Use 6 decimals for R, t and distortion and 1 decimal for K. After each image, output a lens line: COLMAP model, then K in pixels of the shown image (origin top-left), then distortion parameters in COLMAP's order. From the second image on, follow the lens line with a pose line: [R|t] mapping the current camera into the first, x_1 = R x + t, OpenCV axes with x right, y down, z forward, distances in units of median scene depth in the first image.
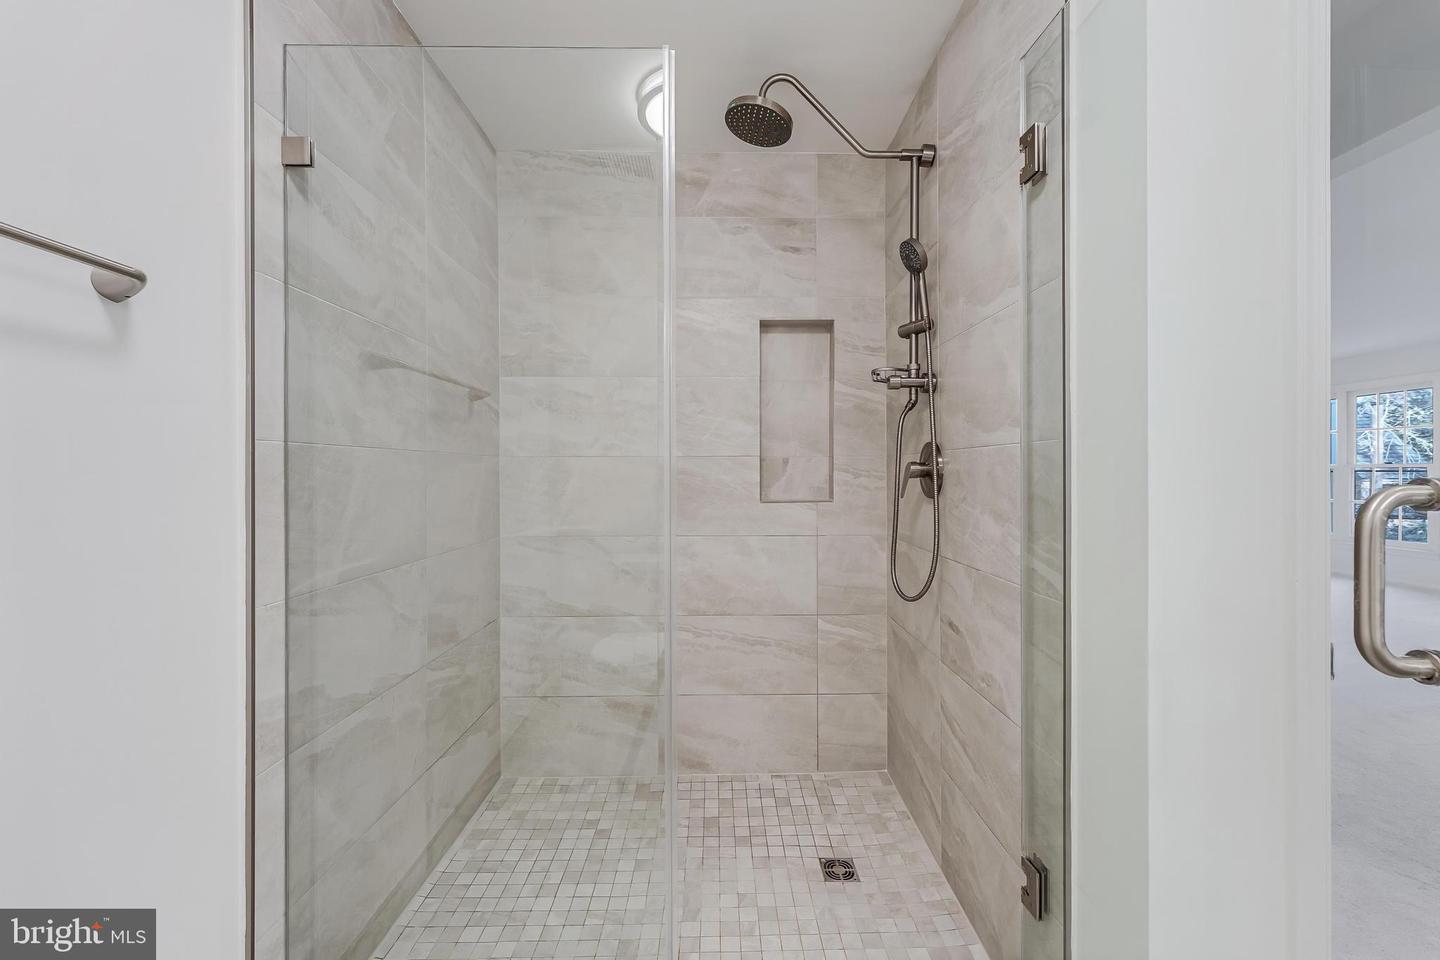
lens RADIAL K [[584.0, 0, 719.4], [0, 584.0, 470.9], [0, 0, 1]] dist [0.002606, 0.000068]
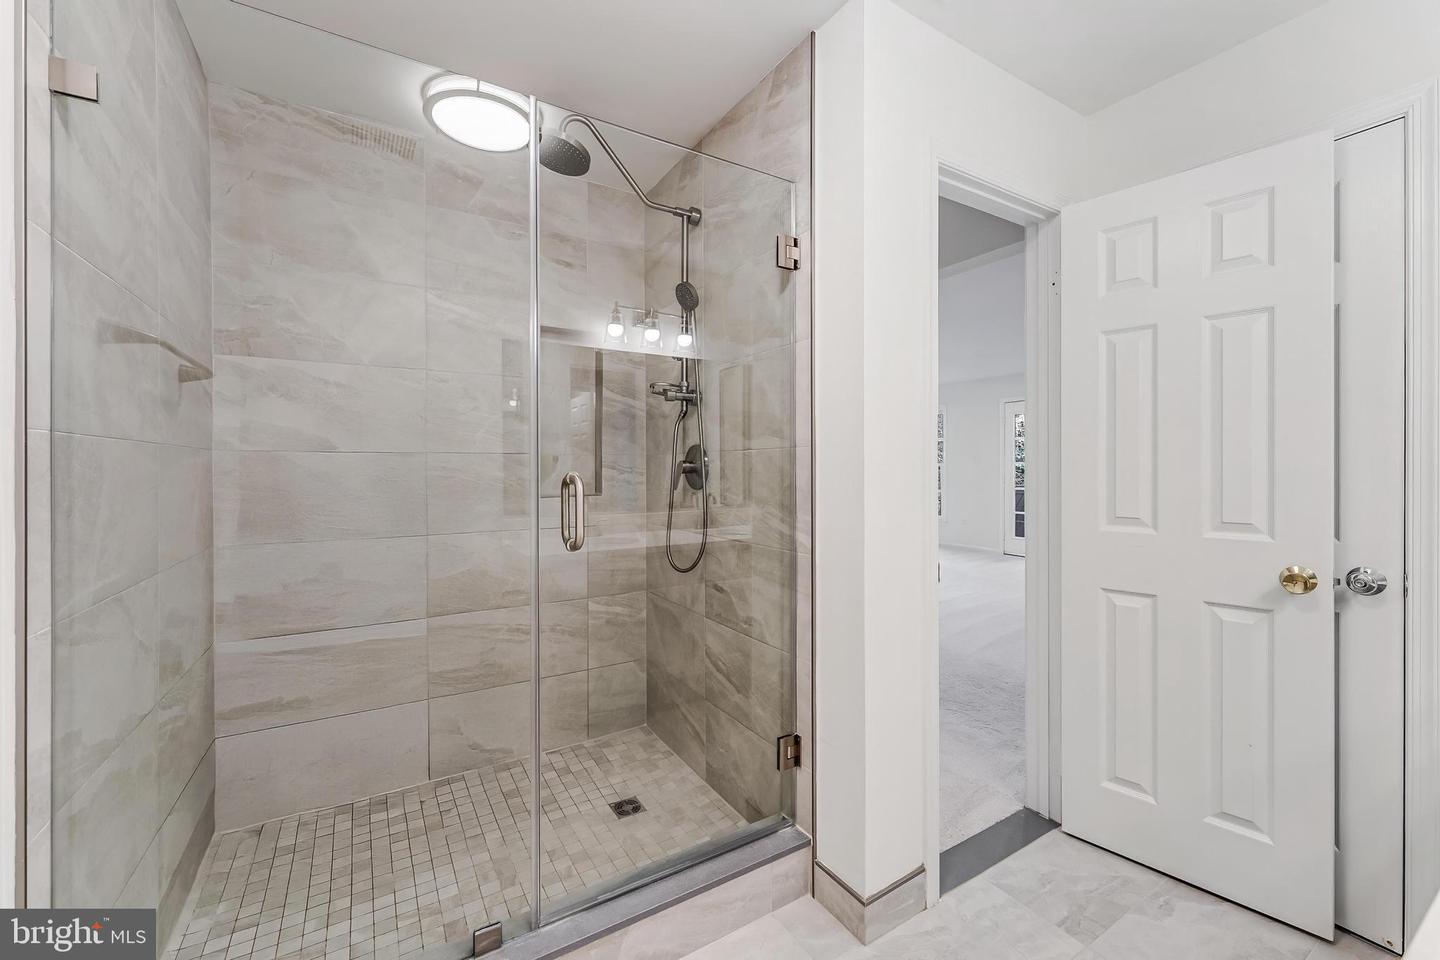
lens RADIAL K [[584.6, 0, 726.5], [0, 584.6, 465.5], [0, 0, 1]] dist [0.000904, -0.000298]
pose [[0.860060, 0.002977, 0.510184, -0.221102], [-0.000943, 0.999991, -0.004246, 0.000393], [-0.510192, 0.003171, 0.860055, -0.111481]]
